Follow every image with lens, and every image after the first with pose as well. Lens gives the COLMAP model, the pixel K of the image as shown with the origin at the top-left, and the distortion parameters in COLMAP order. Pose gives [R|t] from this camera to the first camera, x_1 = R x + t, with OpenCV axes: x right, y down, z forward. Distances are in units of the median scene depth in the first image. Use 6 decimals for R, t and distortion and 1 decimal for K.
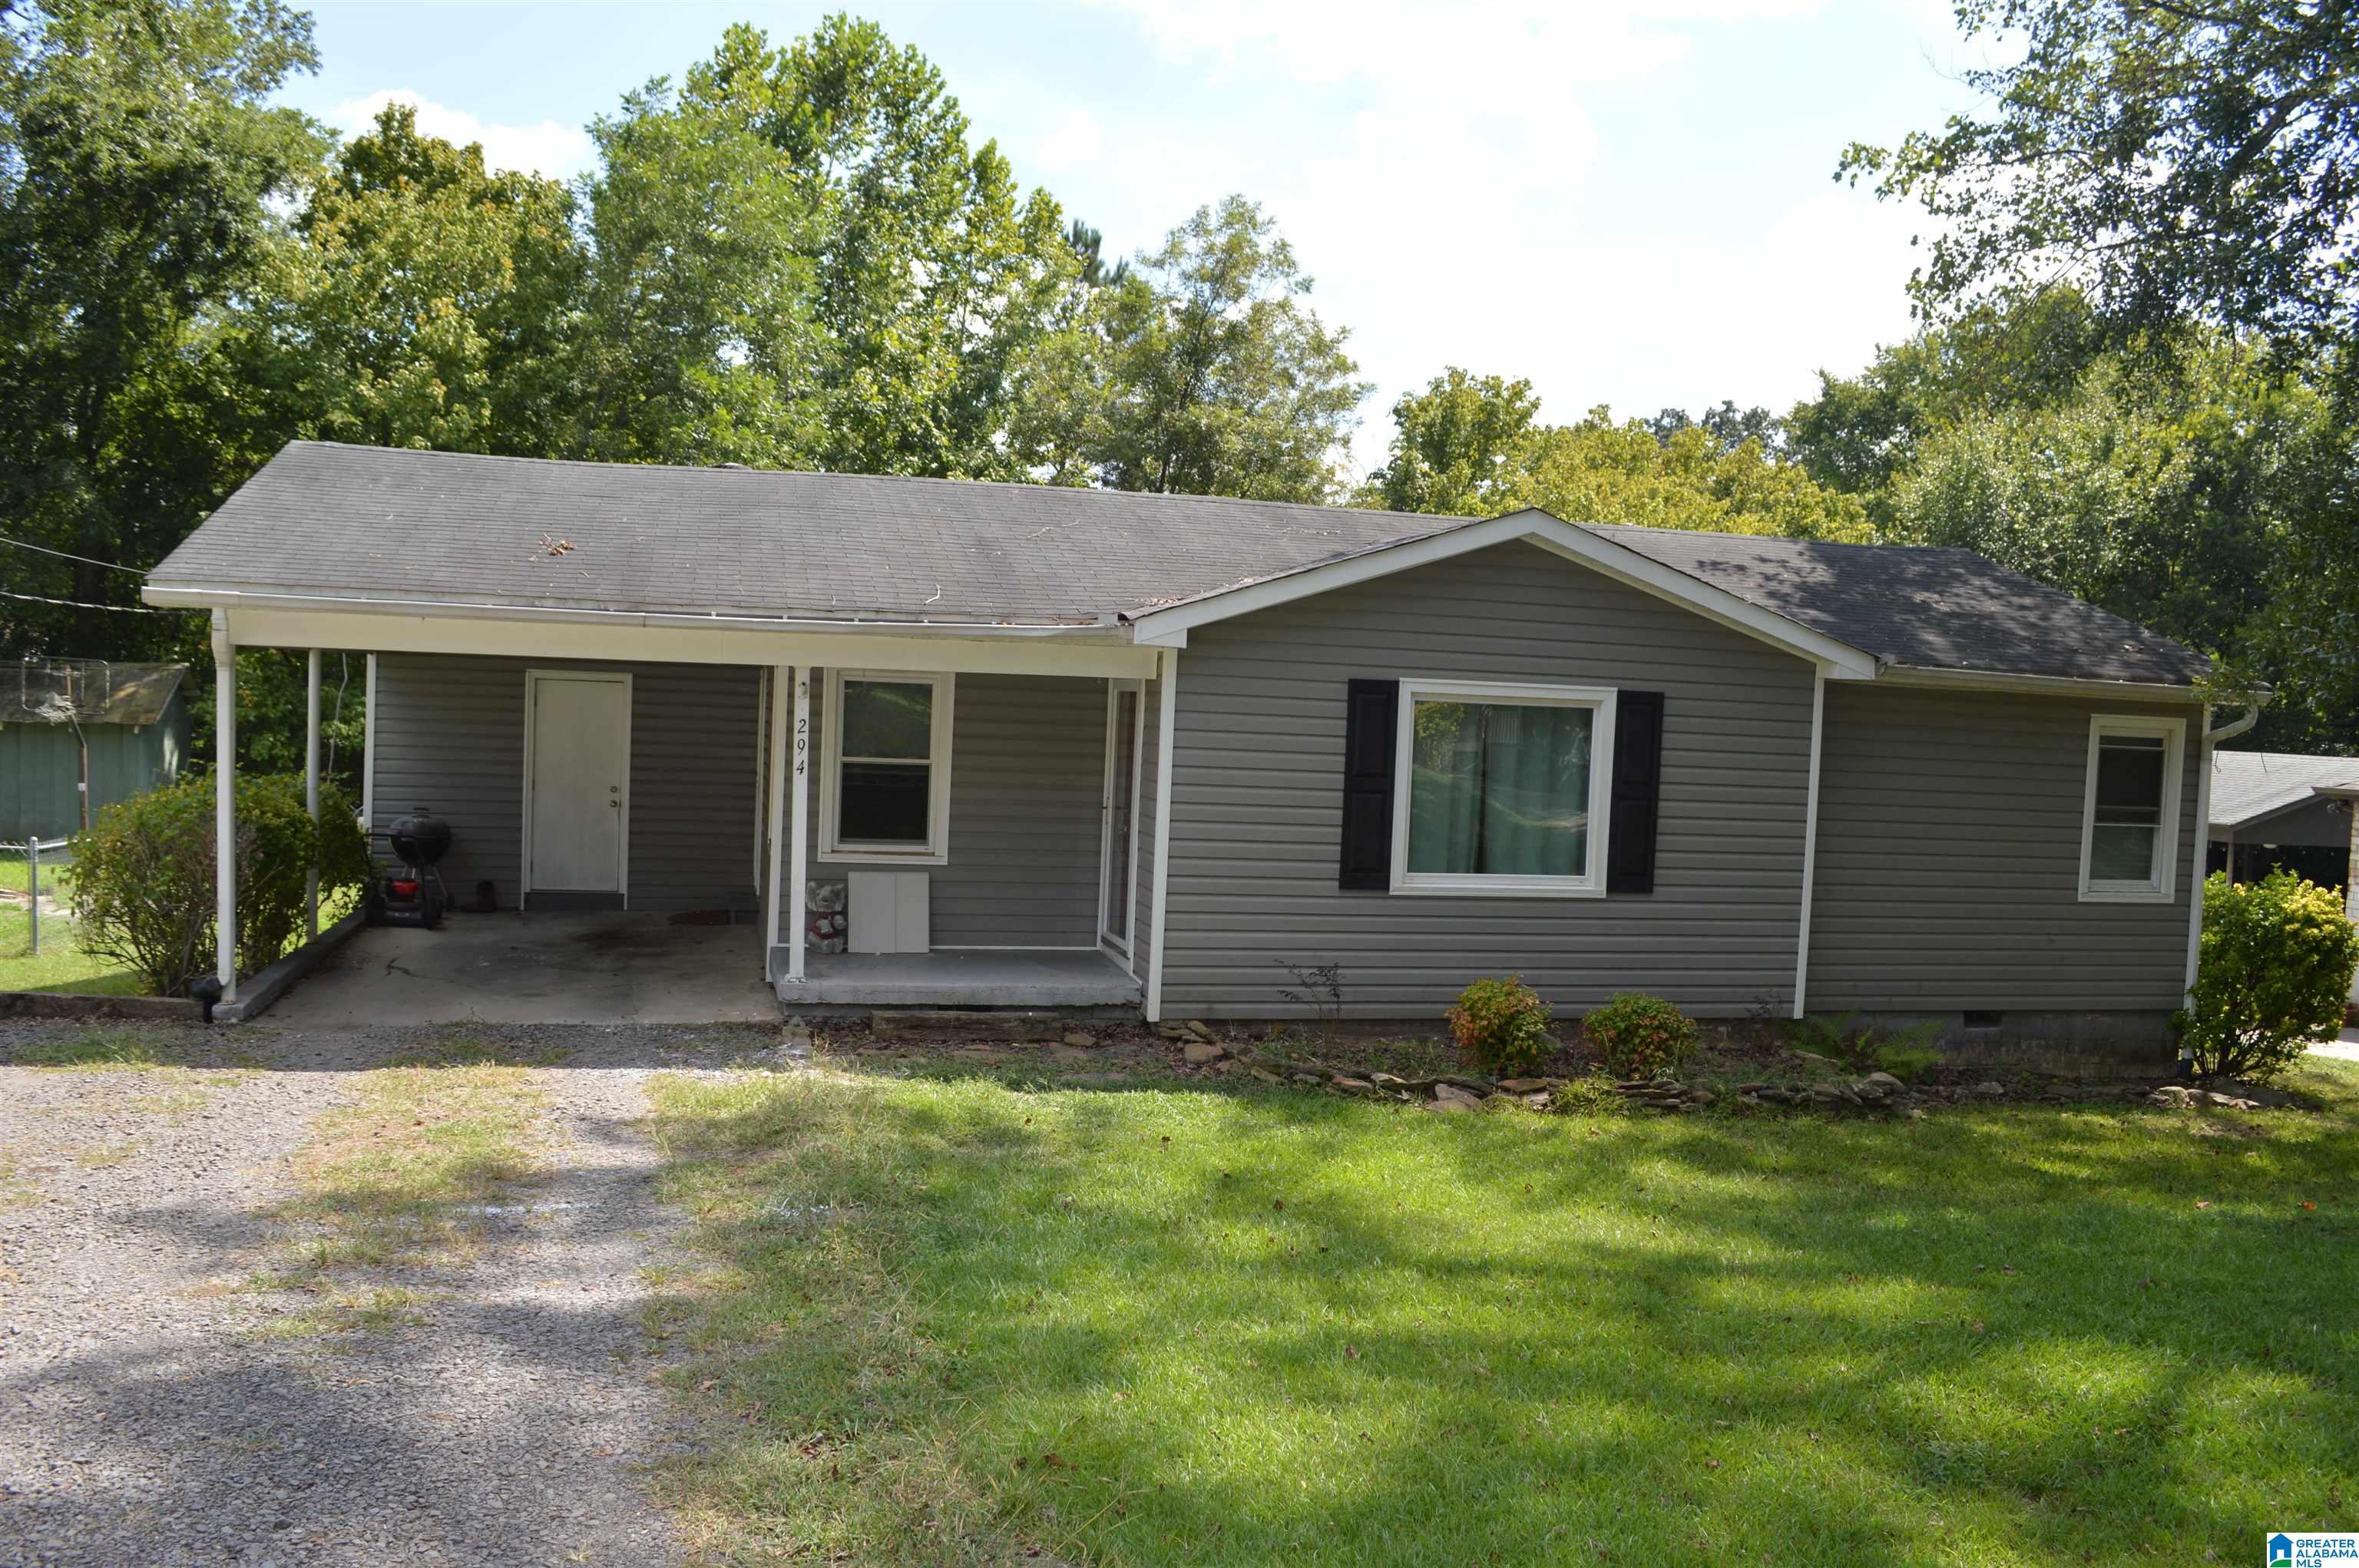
lens RADIAL K [[1957.2, 0, 1179.5], [0, 1957.2, 784.0], [0, 0, 1]] dist [-0.083341, -0.000230]
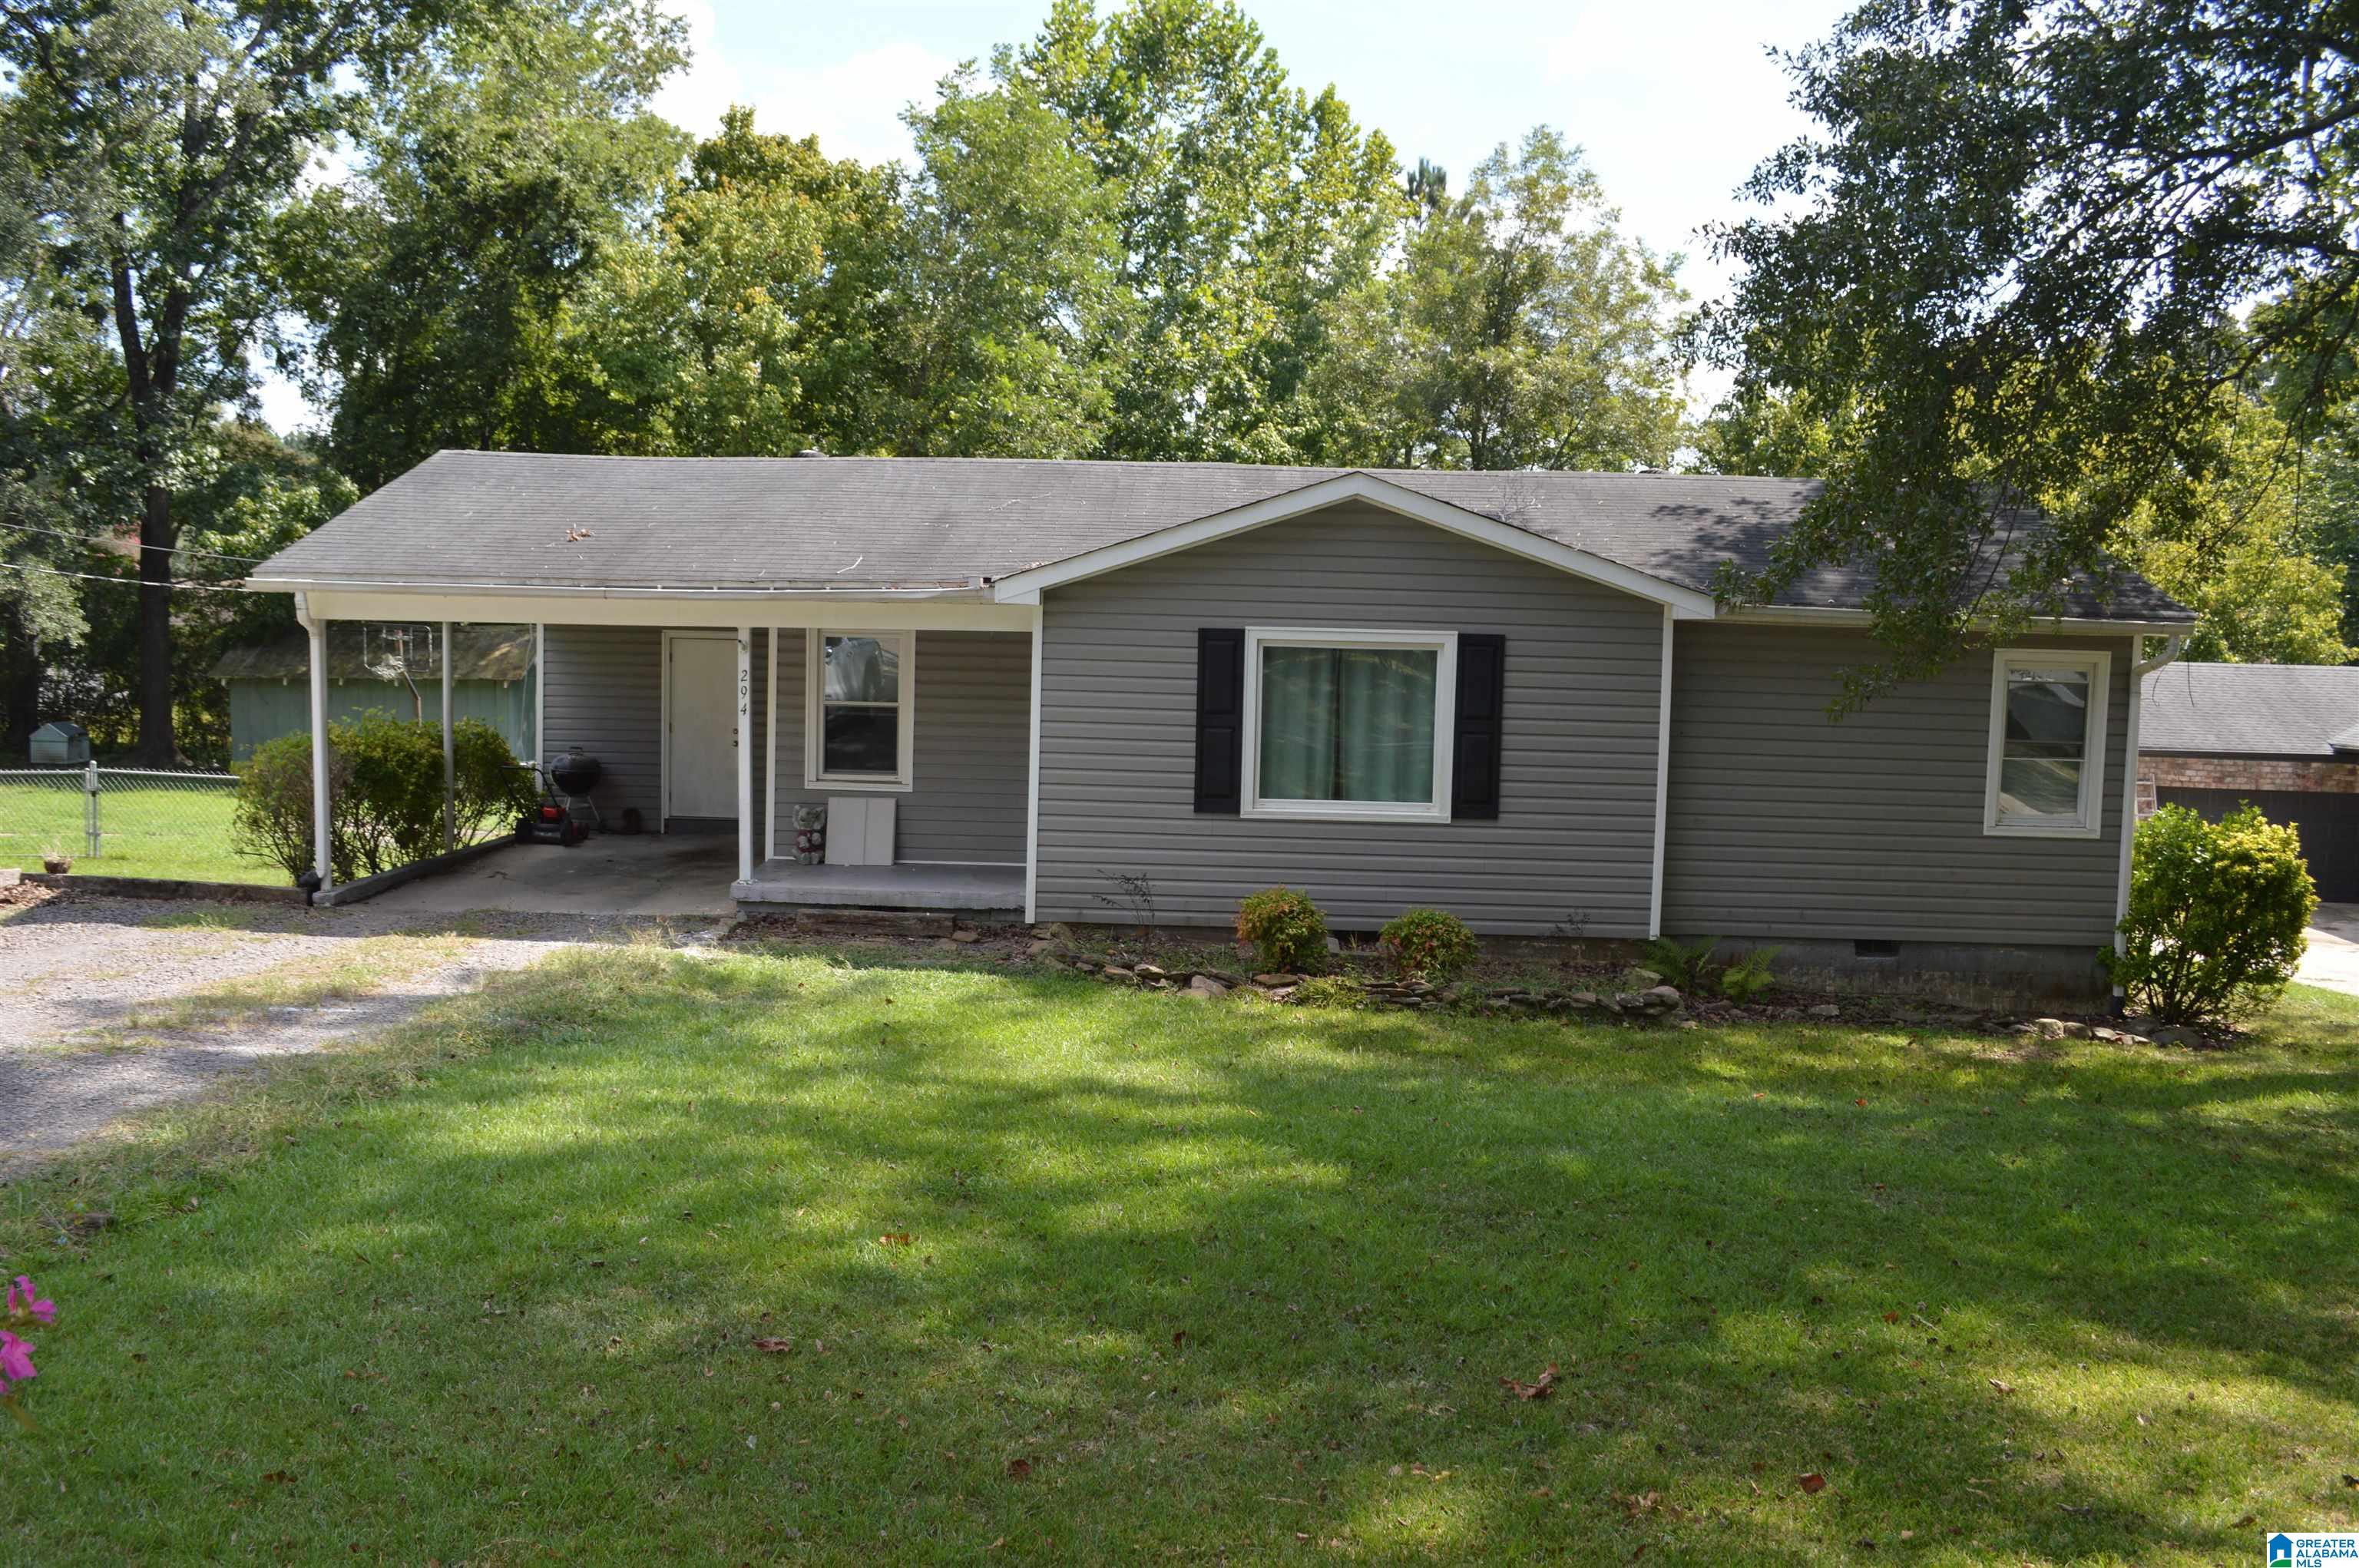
lens RADIAL K [[2093.8, 0, 1179.5], [0, 2093.8, 784.0], [0, 0, 1]] dist [-0.089367, -0.001995]
pose [[0.961739, 0.002622, -0.273953, 0.385182], [0.003660, 0.999742, 0.022417, 0.009147], [0.273941, -0.022562, 0.961482, -0.169510]]
